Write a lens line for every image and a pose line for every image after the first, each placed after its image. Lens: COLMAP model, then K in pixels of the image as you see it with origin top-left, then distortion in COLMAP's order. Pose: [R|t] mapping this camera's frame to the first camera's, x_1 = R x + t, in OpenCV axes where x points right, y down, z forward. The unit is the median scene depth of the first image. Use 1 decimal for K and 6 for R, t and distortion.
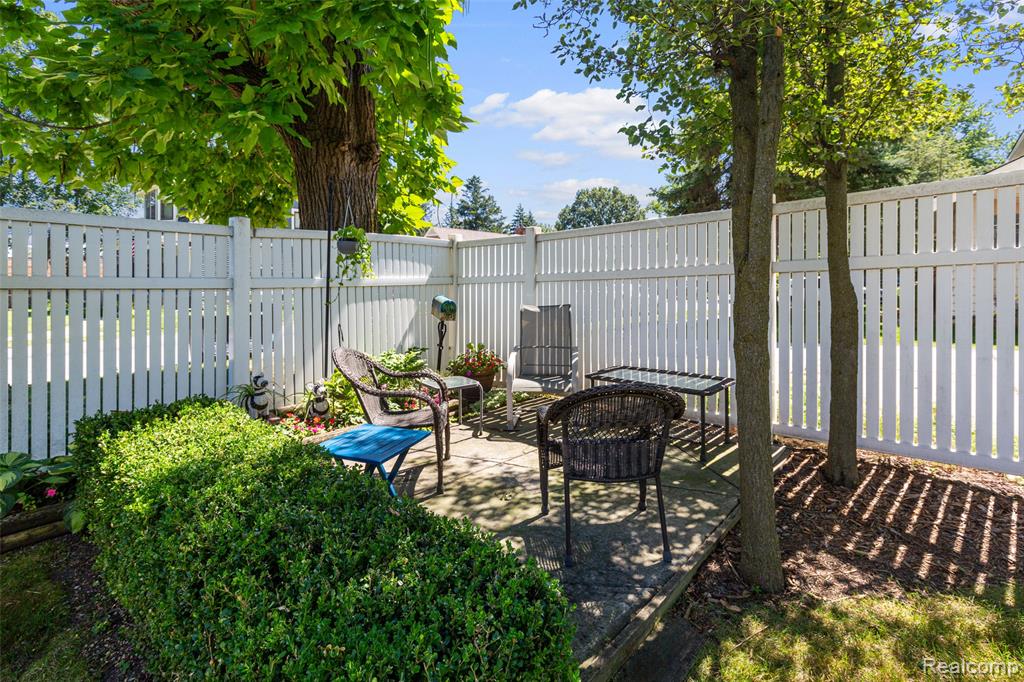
lens RADIAL K [[463.0, 0, 511.9], [0, 463.0, 318.2], [0, 0, 1]] dist [0.000153, 0.000138]
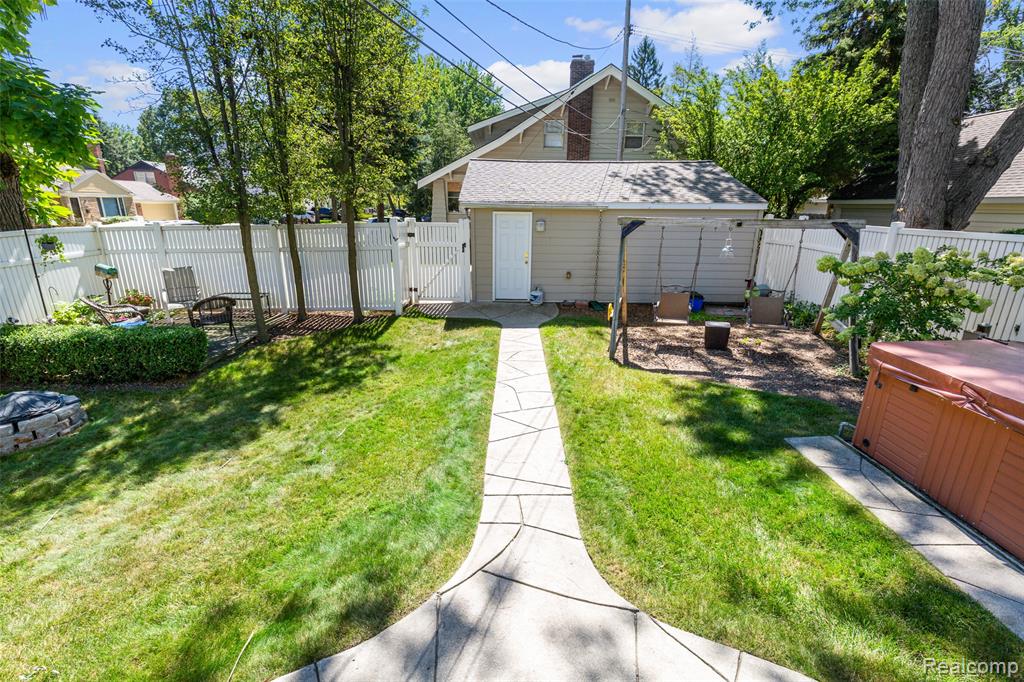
lens RADIAL K [[457.7, 0, 512.0], [0, 457.7, 341.0], [0, 0, 1]] dist [-0.000462, -0.000113]
pose [[0.737374, -0.178399, 0.651500, -0.214999], [0.030029, 0.972198, 0.232227, -0.139721], [-0.674816, -0.151674, 0.722231, -1.541959]]
